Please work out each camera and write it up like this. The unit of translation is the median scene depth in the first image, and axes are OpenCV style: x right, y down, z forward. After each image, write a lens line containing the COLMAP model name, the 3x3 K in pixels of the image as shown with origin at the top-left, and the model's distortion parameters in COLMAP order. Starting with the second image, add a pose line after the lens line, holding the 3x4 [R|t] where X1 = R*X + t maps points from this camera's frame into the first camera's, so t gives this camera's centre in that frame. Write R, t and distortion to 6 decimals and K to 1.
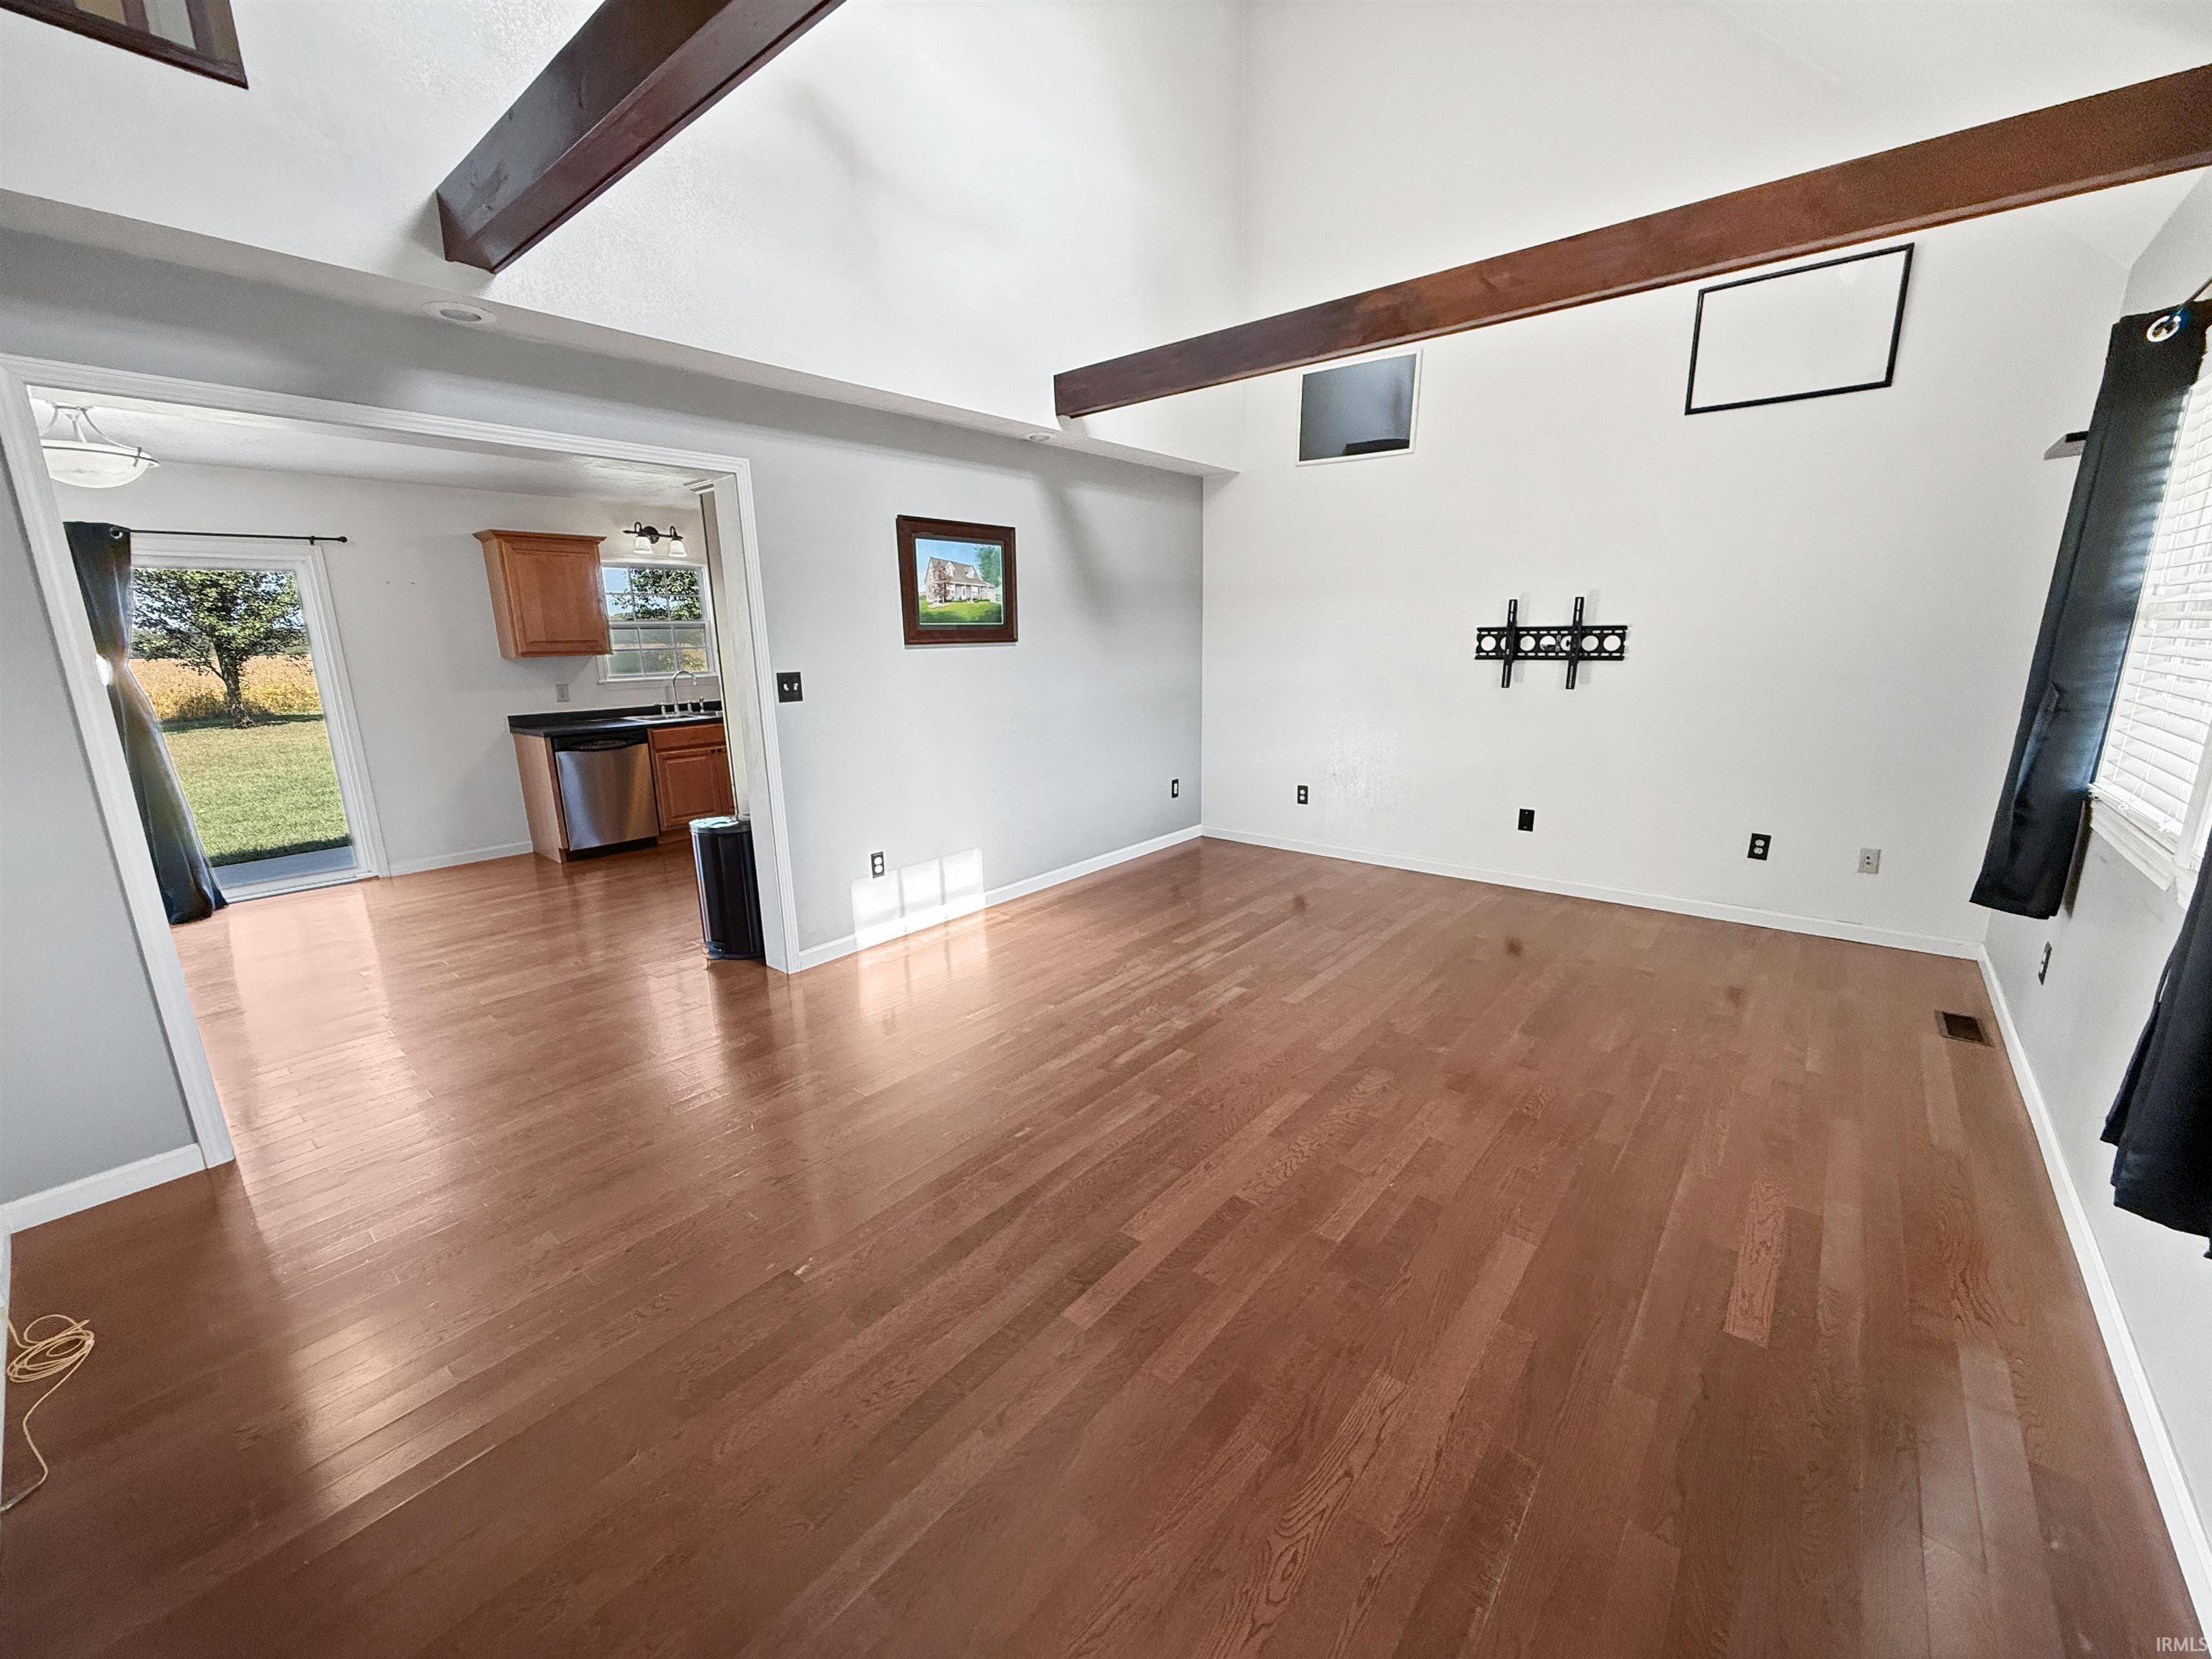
lens RADIAL K [[874.7, 0, 1106.0], [0, 874.7, 829.5], [0, 0, 1]] dist [-0.000166, 0.000085]
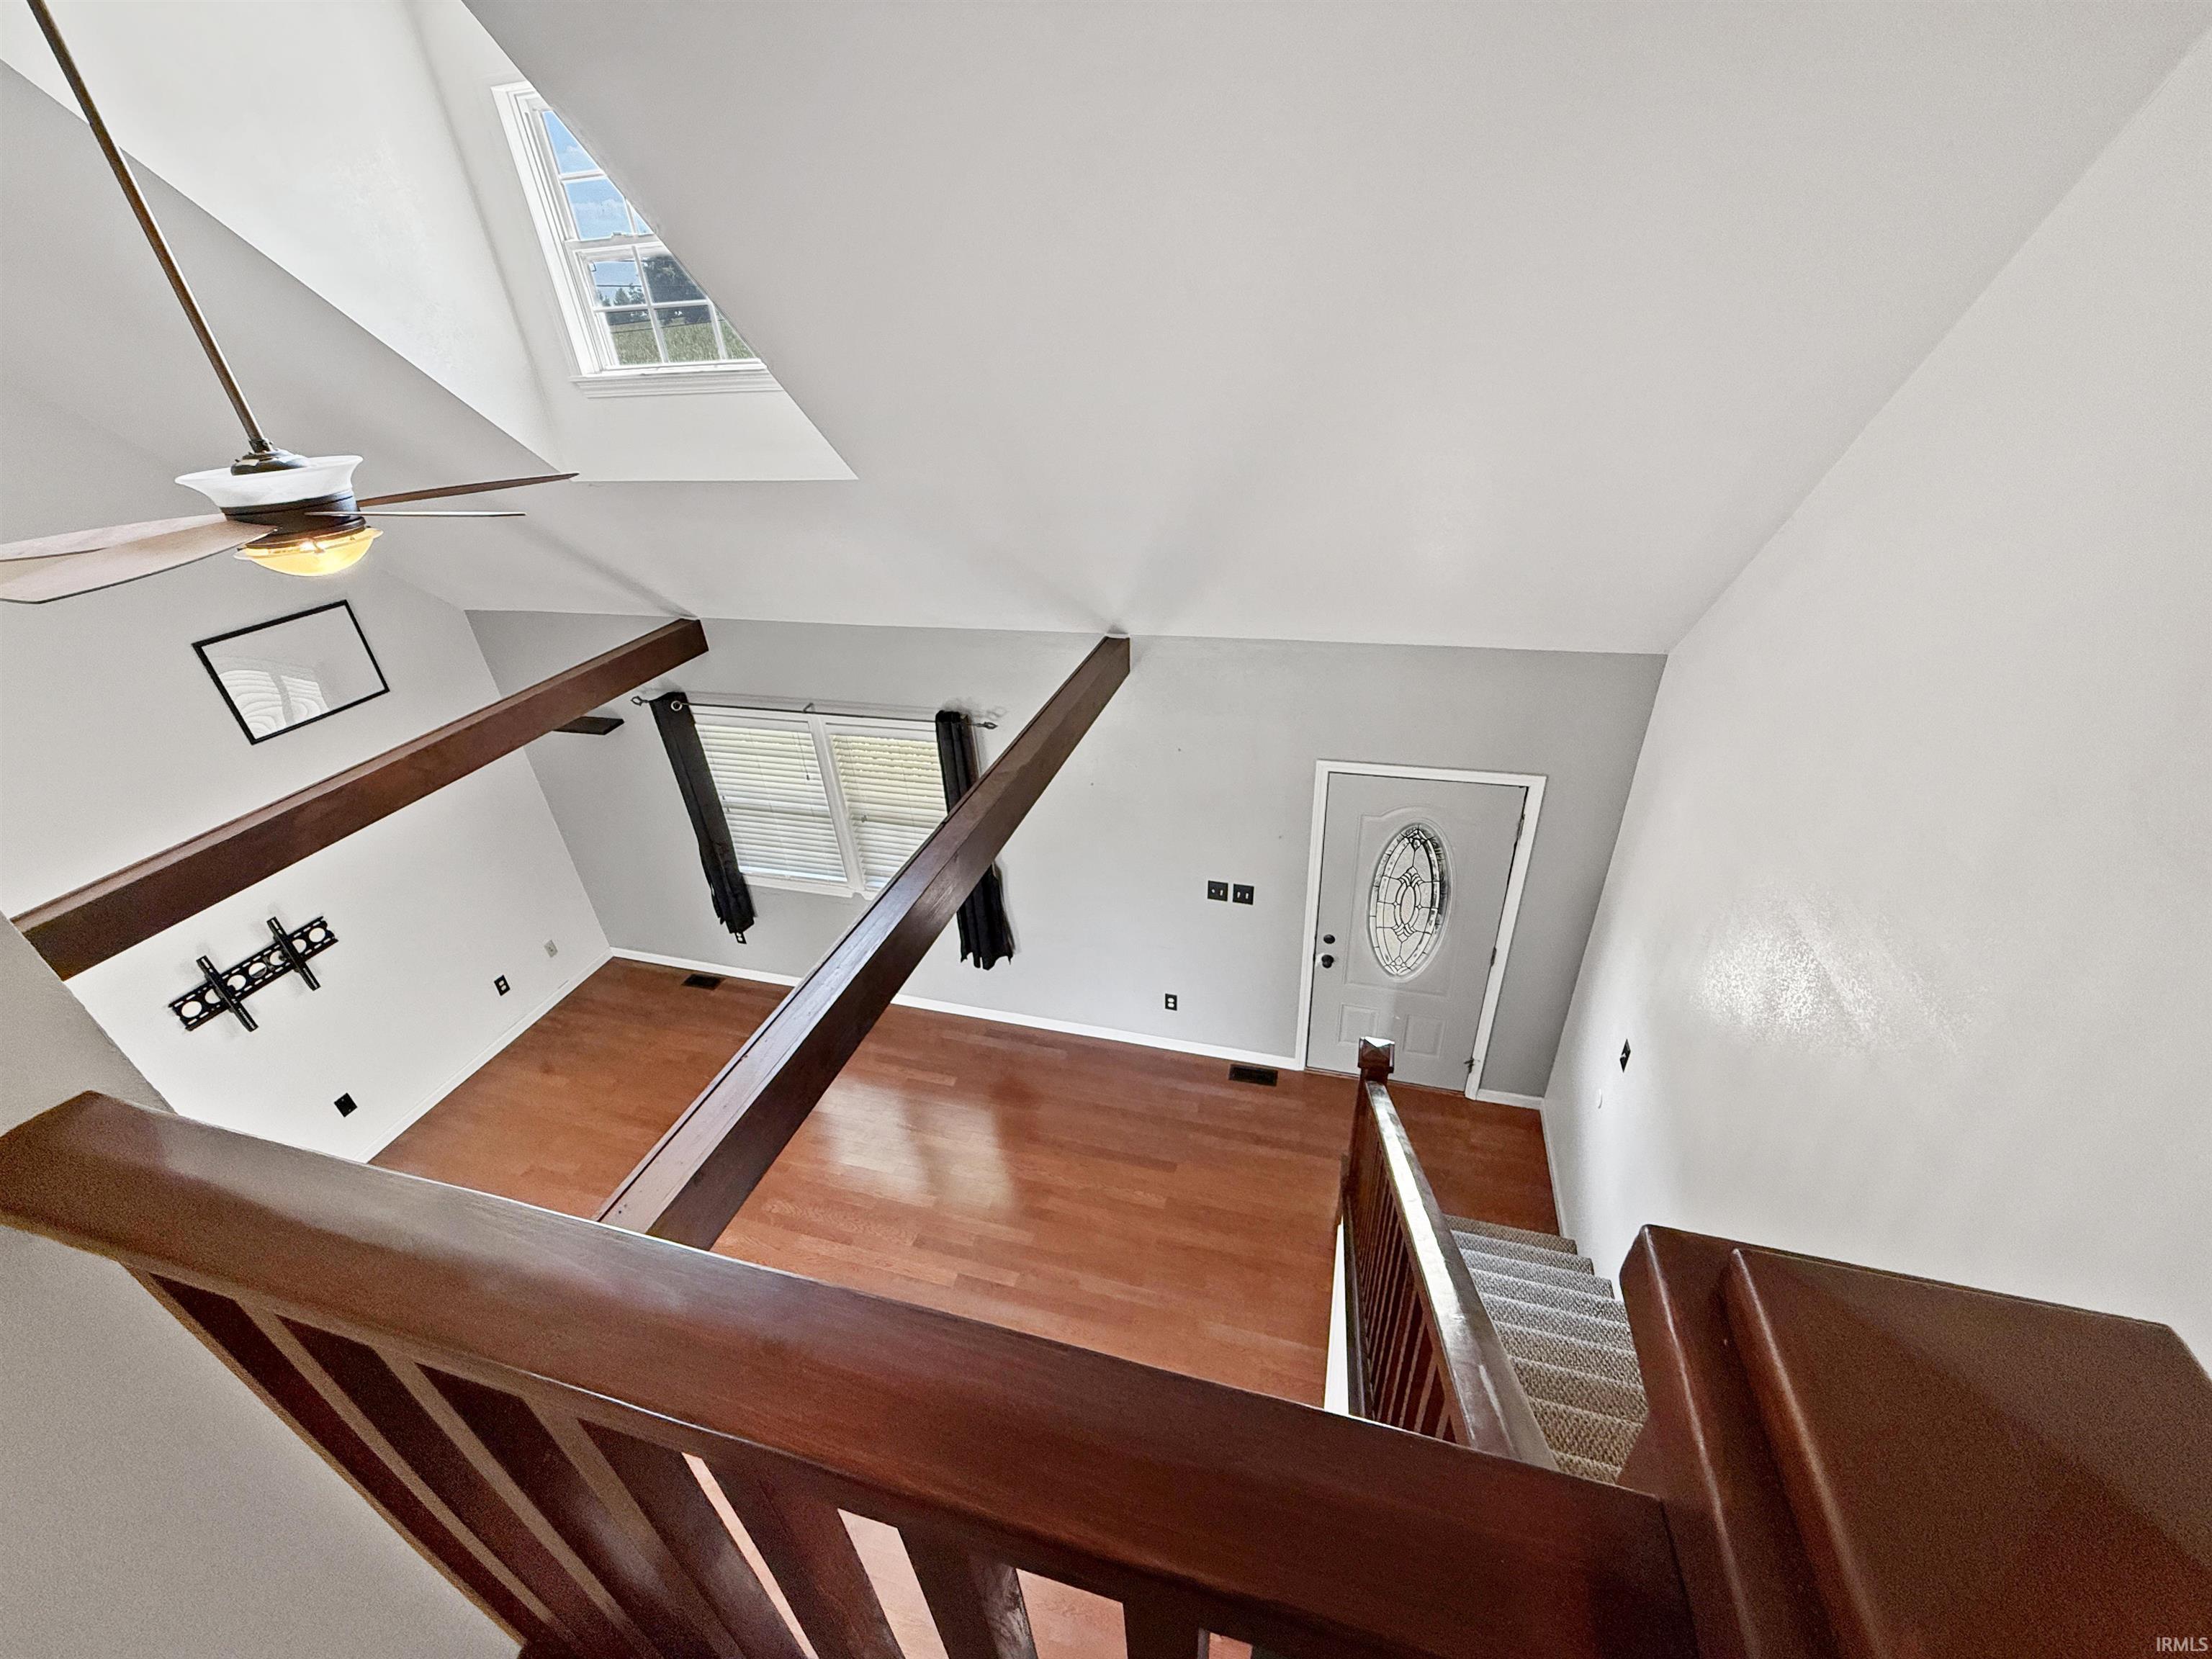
lens RADIAL K [[890.8, 0, 1108.9], [0, 890.8, 844.6], [0, 0, 1]] dist [0.000333, 0.000012]
pose [[-0.399920, -0.446627, 0.800368, -0.731890], [0.264941, 0.779629, 0.567437, -0.771800], [-0.877422, 0.438980, -0.193459, 0.371494]]
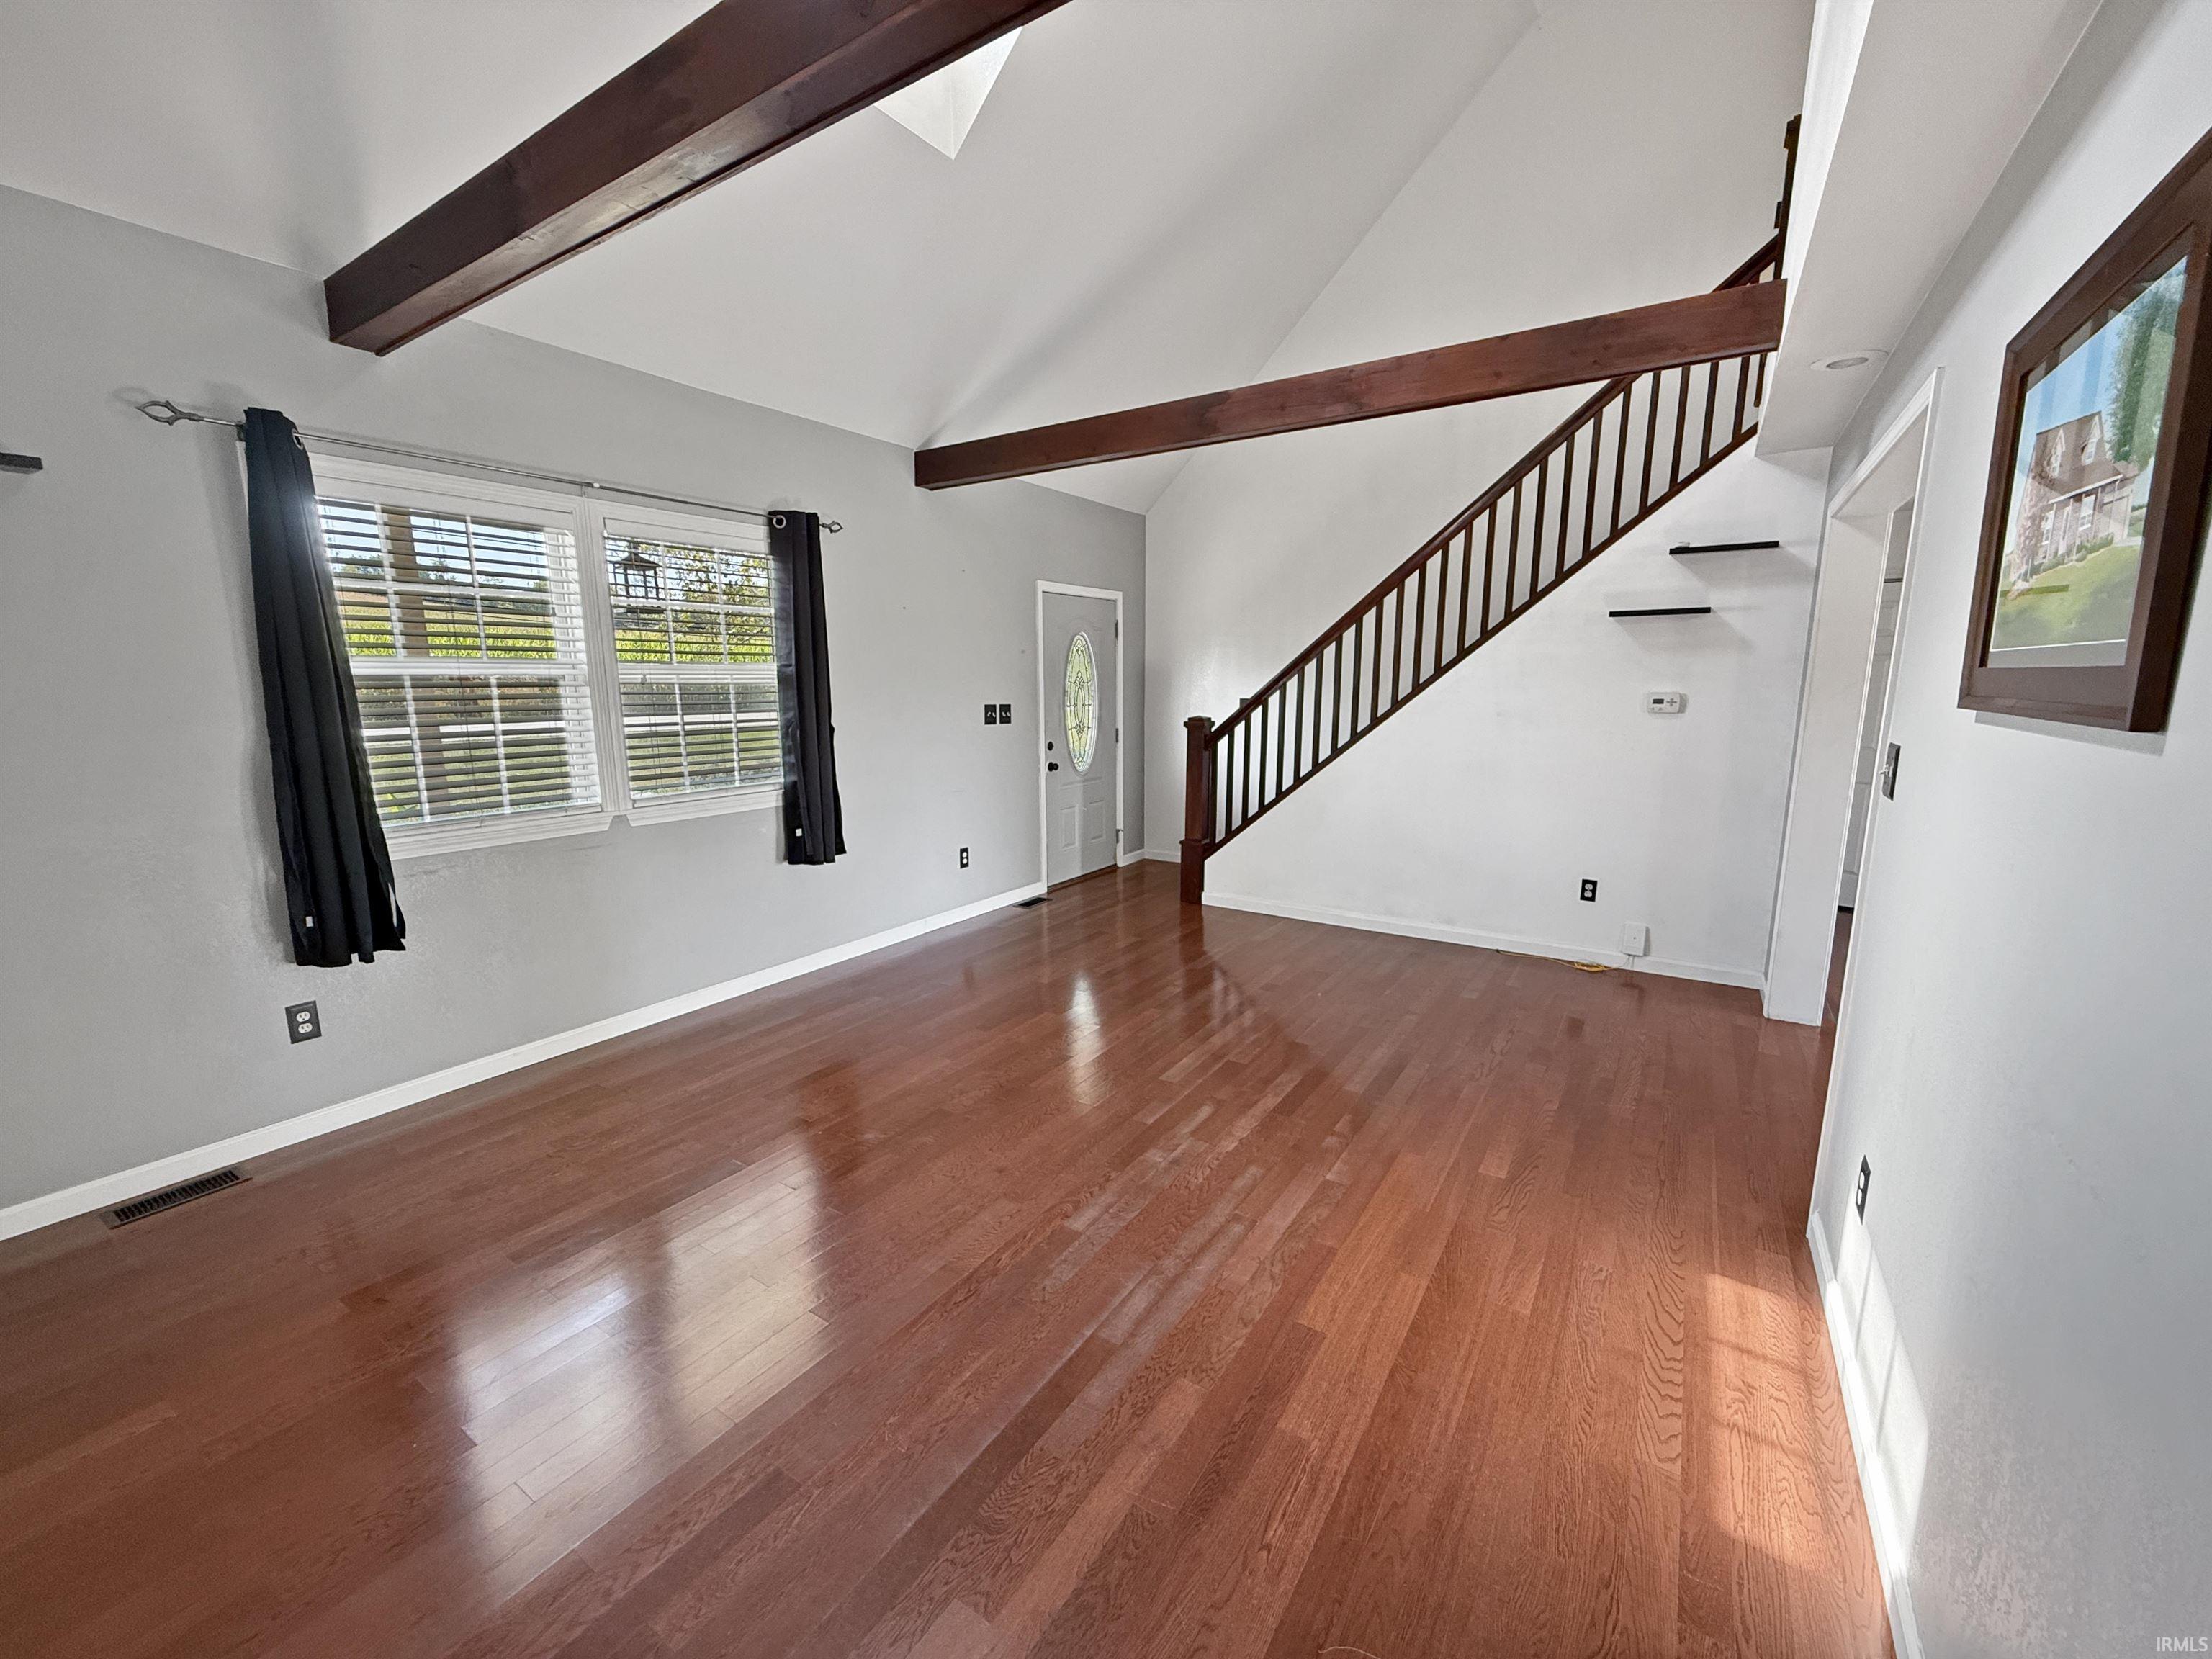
lens RADIAL K [[874.7, 0, 1106.0], [0, 874.7, 829.5], [0, 0, 1]] dist [-0.000166, 0.000085]
pose [[-0.993407, 0.036615, -0.108634, 0.180439], [-0.008542, 0.921345, 0.388651, -0.328734], [0.114320, 0.387017, -0.914958, 1.408434]]
